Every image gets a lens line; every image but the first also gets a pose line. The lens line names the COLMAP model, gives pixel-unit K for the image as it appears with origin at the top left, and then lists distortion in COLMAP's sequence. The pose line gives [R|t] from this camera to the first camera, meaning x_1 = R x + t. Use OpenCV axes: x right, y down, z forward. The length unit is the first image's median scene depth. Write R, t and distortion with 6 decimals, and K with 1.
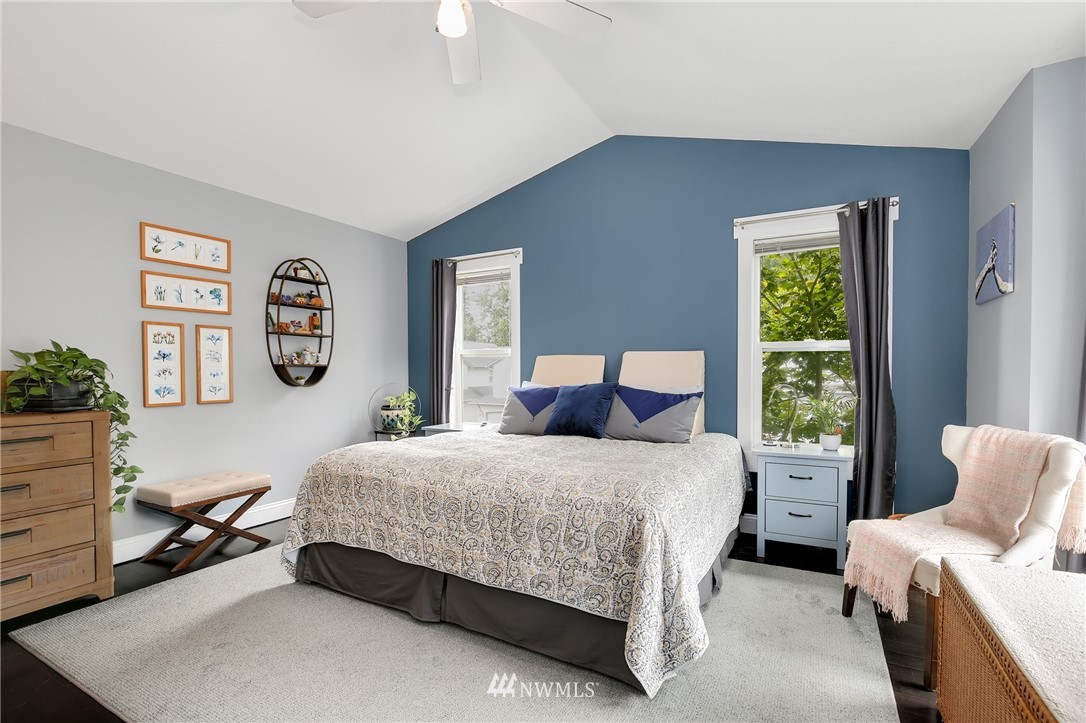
lens RADIAL K [[502.7, 0, 543.0], [0, 502.7, 373.6], [0, 0, 1]] dist [-0.031033, 0.004480]
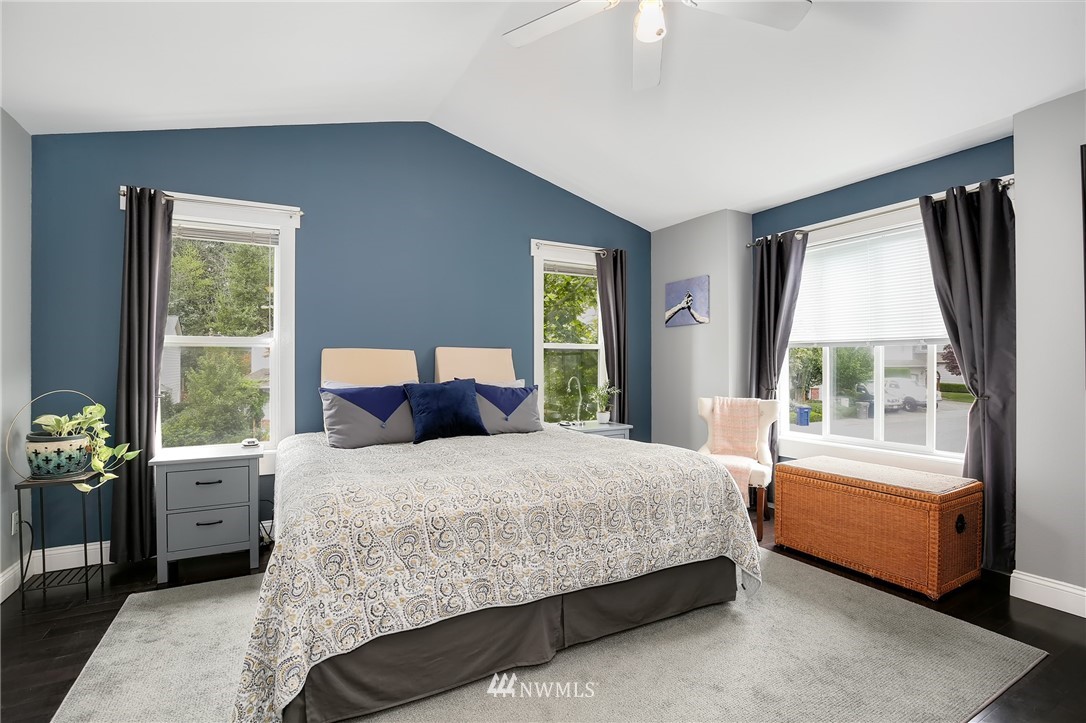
lens RADIAL K [[502.7, 0, 548.5], [0, 502.7, 360.8], [0, 0, 1]] dist [-0.031033, 0.004480]
pose [[0.529426, 0.007876, 0.848319, -0.885484], [0.007056, 0.999881, -0.013687, -0.005286], [-0.848327, 0.013232, 0.529308, 0.497594]]
